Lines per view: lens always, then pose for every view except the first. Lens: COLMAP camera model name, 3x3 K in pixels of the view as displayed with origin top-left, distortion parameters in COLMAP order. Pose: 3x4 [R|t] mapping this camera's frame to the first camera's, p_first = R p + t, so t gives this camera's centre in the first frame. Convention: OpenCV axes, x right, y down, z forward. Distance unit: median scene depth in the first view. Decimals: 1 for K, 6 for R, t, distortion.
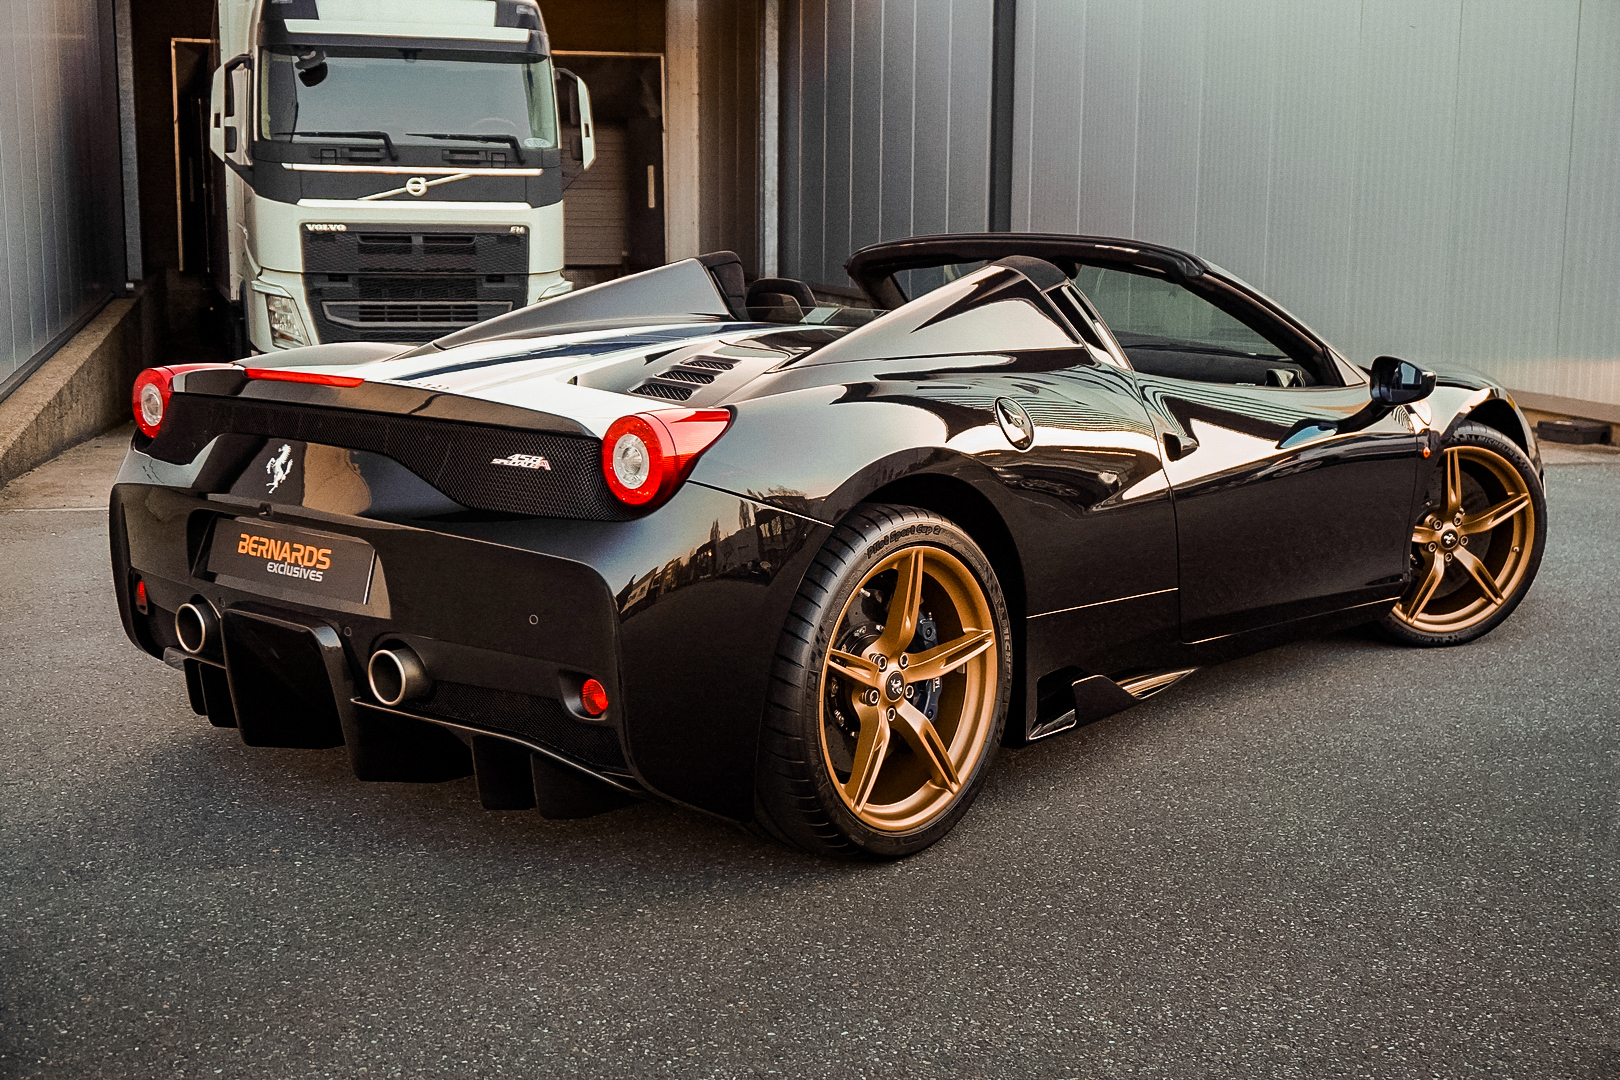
lens RADIAL K [[2035.0, 0, 814.8], [0, 2035.0, 527.5], [0, 0, 1]] dist [0.014653, 0.000000]
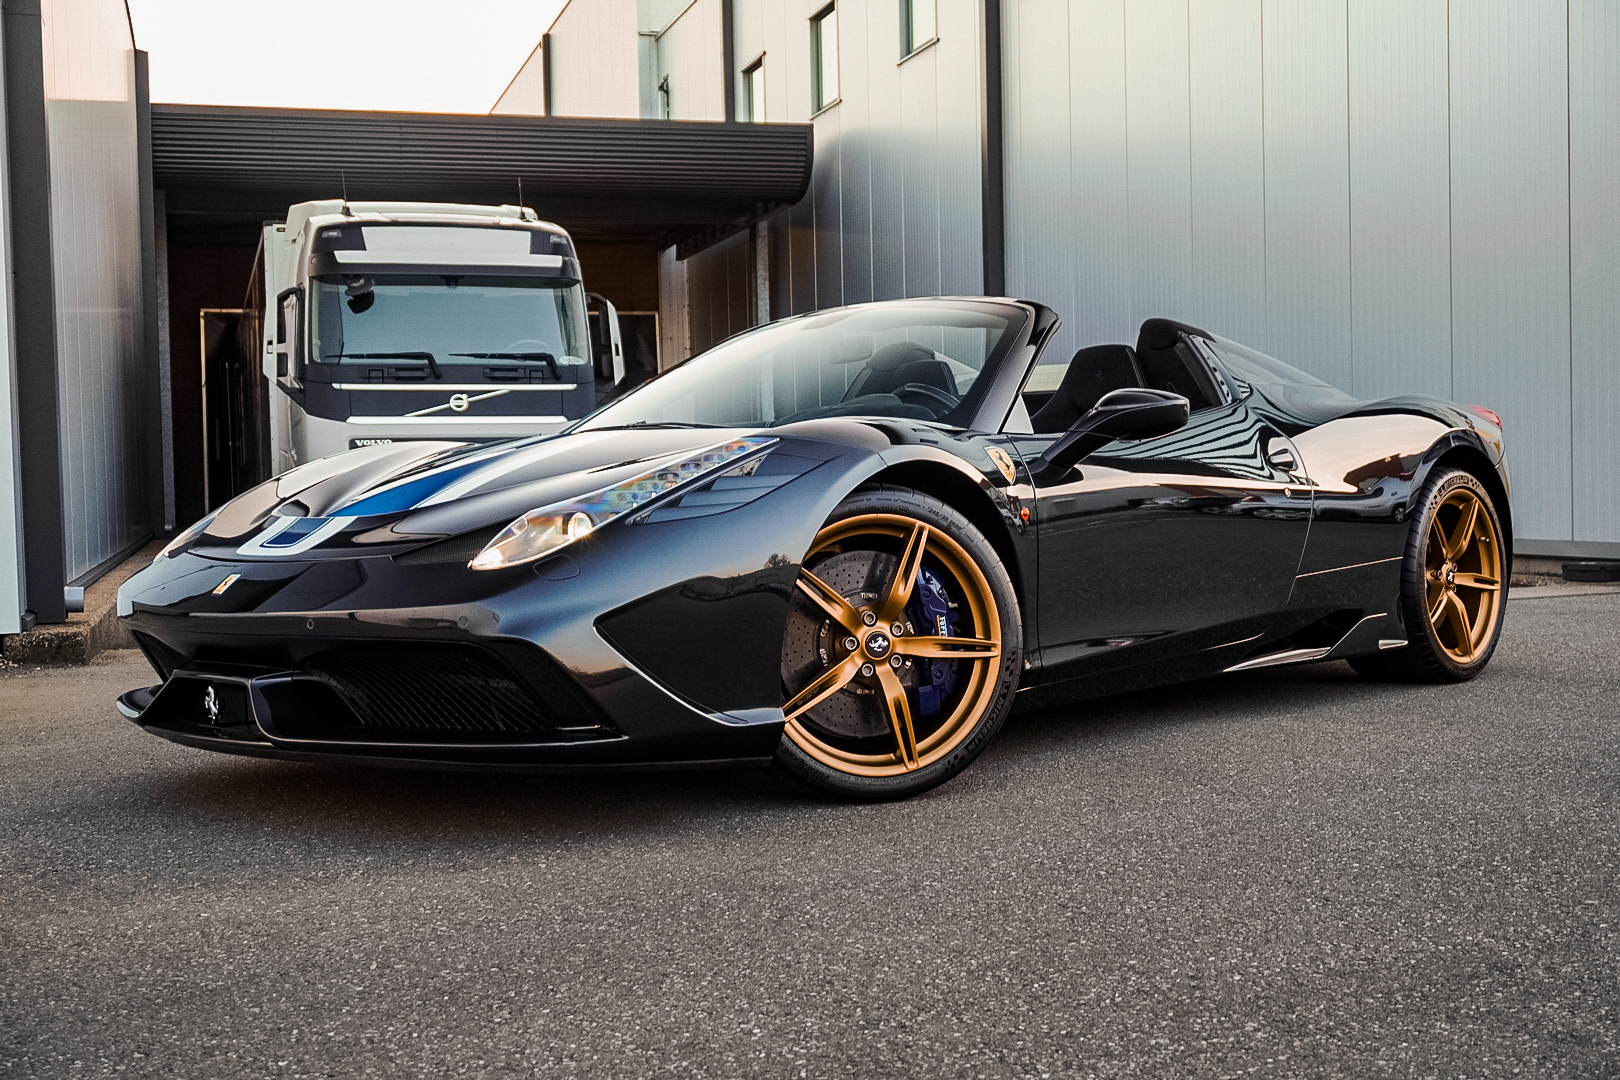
lens RADIAL K [[1894.3, 0, 805.8], [0, 1894.3, 546.1], [0, 0, 1]] dist [-0.005773, 0.000000]
pose [[0.999257, -0.028592, 0.025830, -0.130039], [0.031693, 0.991149, -0.128919, 0.117198], [-0.021915, 0.129642, 0.991319, 0.094282]]
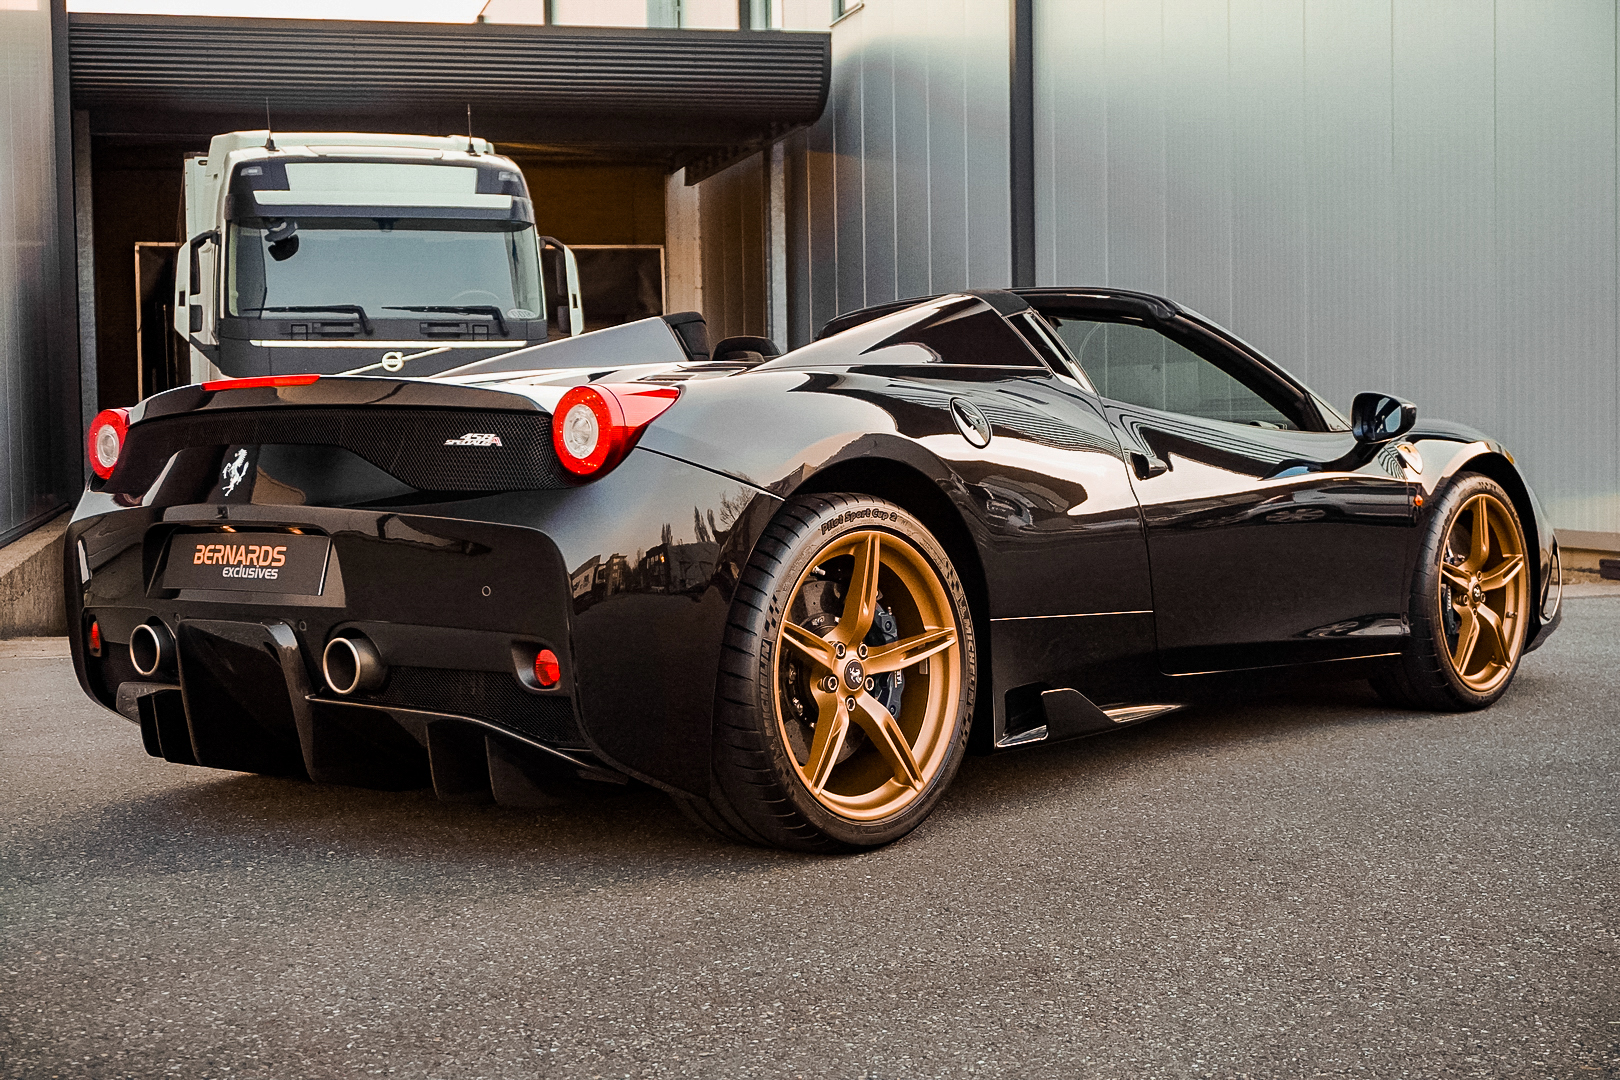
lens RADIAL K [[2301.6, 0, 815.3], [0, 2301.6, 493.1], [0, 0, 1]] dist [-0.004476, 0.000000]
pose [[0.999664, -0.022310, -0.013172, 0.032518], [0.020290, 0.990306, -0.137415, 0.124092], [0.016110, 0.137102, 0.990426, -0.102575]]
